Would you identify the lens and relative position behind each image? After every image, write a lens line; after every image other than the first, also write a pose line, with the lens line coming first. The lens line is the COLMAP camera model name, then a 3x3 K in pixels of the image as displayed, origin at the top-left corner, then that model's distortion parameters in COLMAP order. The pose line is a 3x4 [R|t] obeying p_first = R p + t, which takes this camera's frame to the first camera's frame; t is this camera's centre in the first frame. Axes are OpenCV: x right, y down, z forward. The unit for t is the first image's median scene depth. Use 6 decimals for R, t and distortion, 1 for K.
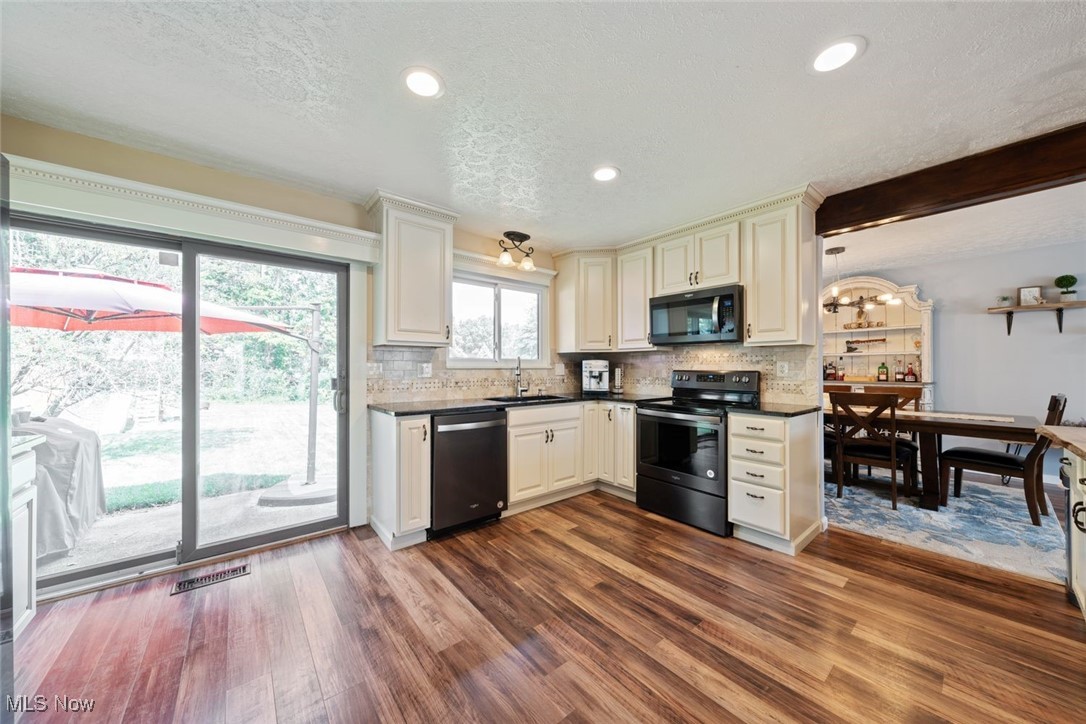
lens RADIAL K [[374.6, 0, 543.9], [0, 374.6, 365.0], [0, 0, 1]] dist [-0.002301, -0.000325]
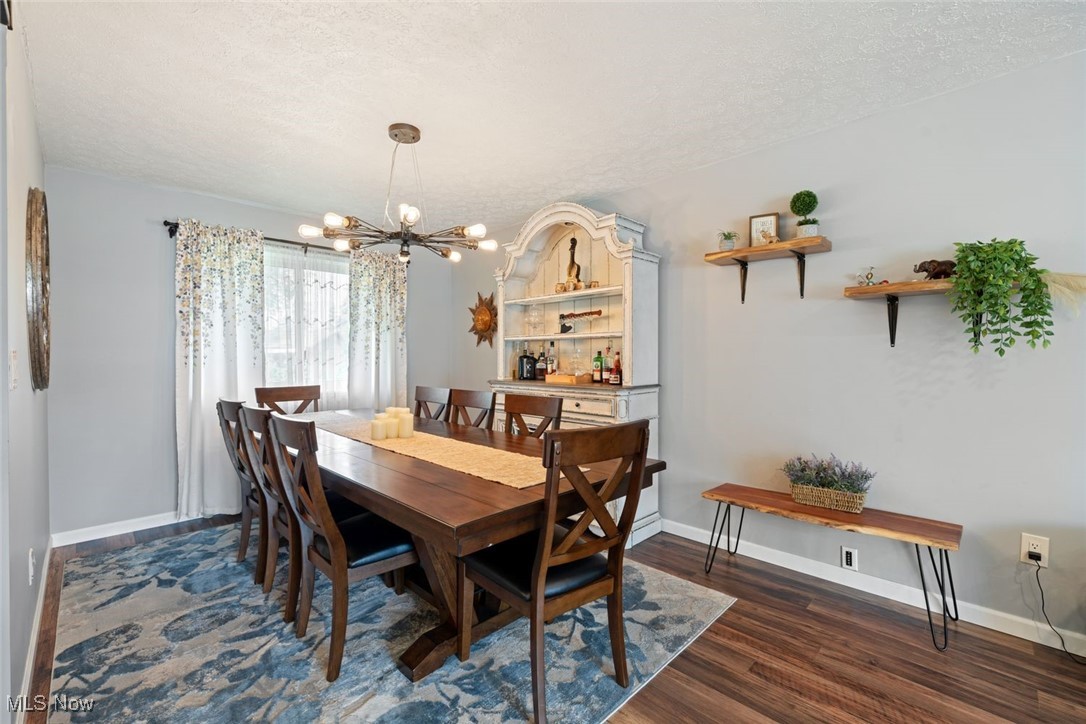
lens RADIAL K [[461.6, 0, 543.5], [0, 461.6, 361.3], [0, 0, 1]] dist [-0.013628, 0.000154]
pose [[0.995464, -0.007126, 0.094868, 1.083906], [0.005052, 0.999744, 0.022076, -0.009268], [-0.095001, -0.021497, 0.995245, 0.407931]]
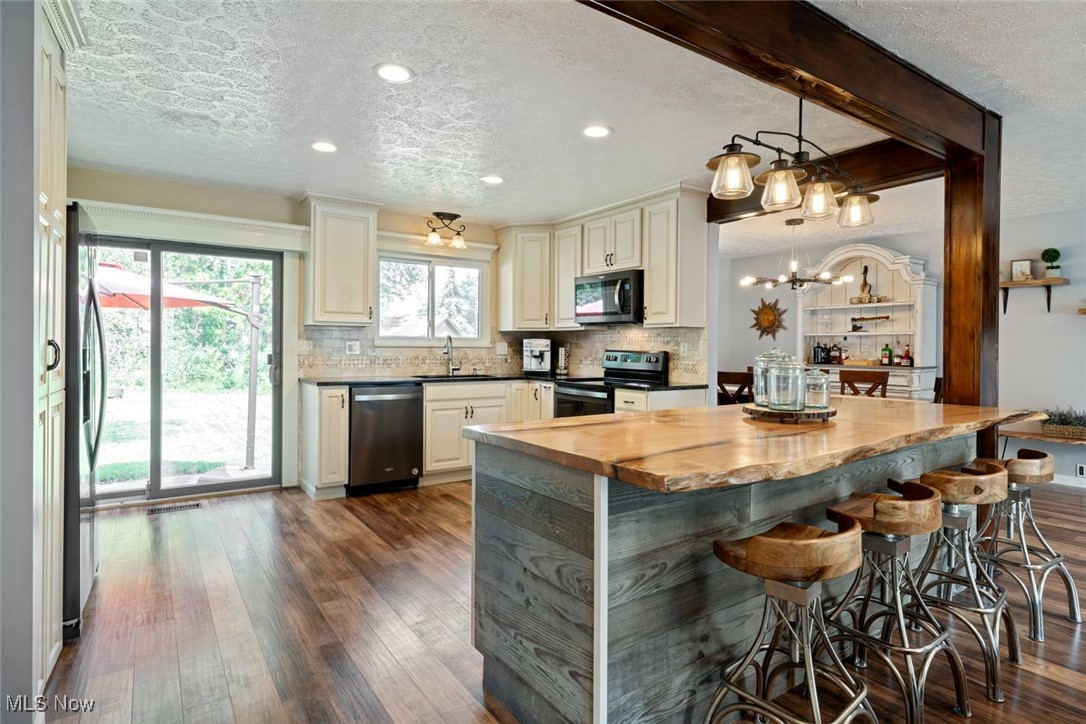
lens RADIAL K [[581.5, 0, 550.8], [0, 581.5, 346.1], [0, 0, 1]] dist [0.002625, 0.000520]
pose [[0.996591, 0.008356, -0.082071, 0.359703], [-0.007885, 0.999951, 0.006061, -0.004749], [0.082117, -0.005393, 0.996608, -0.569681]]
